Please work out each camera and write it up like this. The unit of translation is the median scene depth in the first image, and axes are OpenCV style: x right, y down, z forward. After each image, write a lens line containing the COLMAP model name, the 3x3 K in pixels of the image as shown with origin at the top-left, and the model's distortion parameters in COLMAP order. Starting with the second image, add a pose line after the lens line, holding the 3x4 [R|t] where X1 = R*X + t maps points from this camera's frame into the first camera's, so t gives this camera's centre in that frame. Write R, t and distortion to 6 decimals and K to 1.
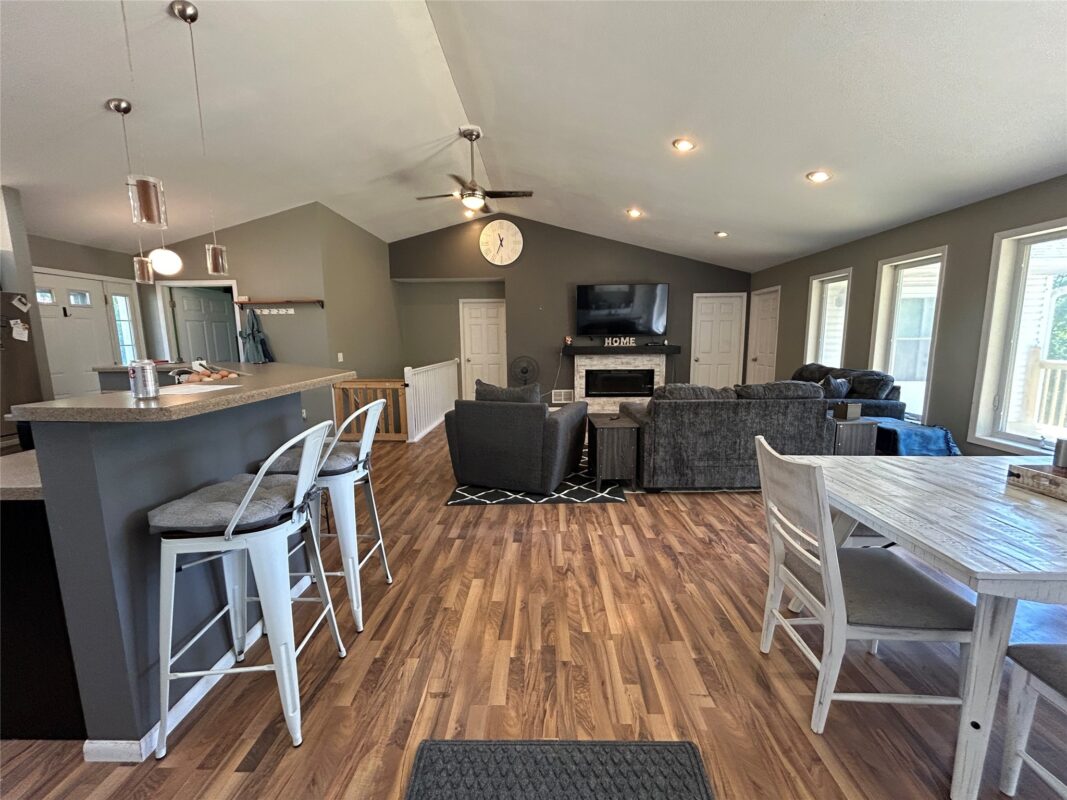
lens RADIAL K [[431.6, 0, 536.8], [0, 431.6, 396.8], [0, 0, 1]] dist [0.000325, 0.000190]
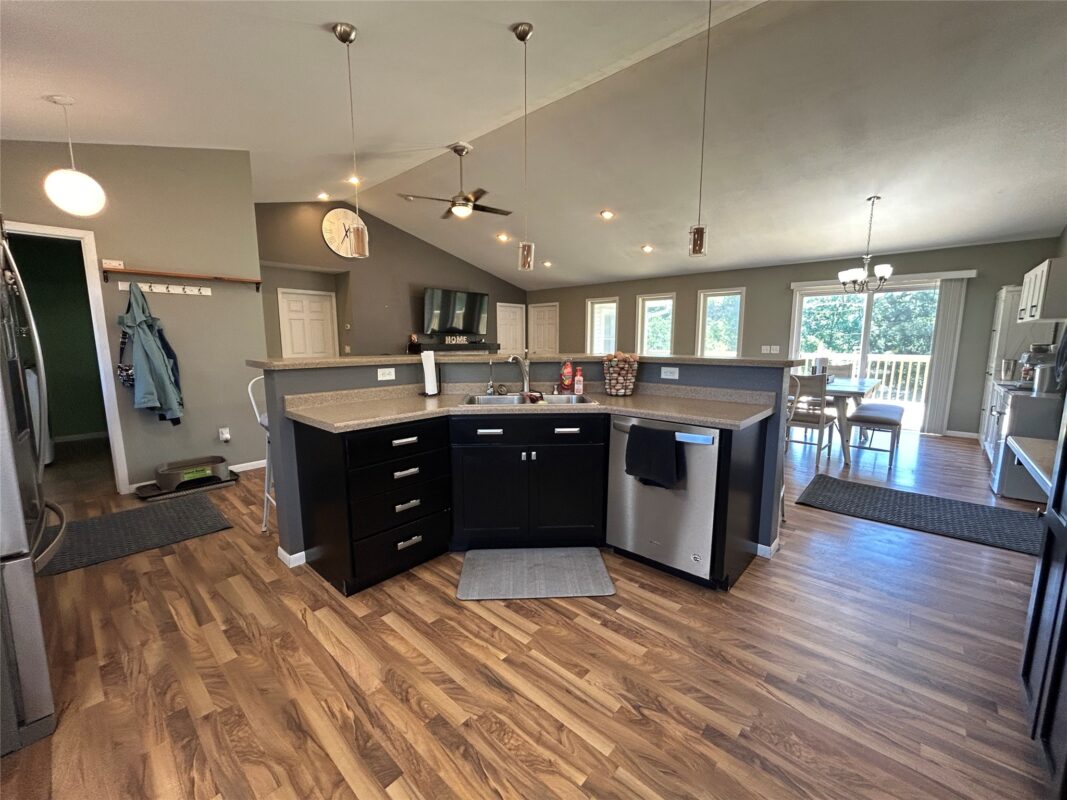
lens RADIAL K [[431.6, 0, 529.9], [0, 431.6, 398.4], [0, 0, 1]] dist [0.000325, 0.000190]
pose [[0.658206, -0.093482, 0.747011, -0.631432], [0.096569, 0.994547, 0.039370, 0.002065], [-0.746618, 0.046225, 0.663645, 0.107294]]
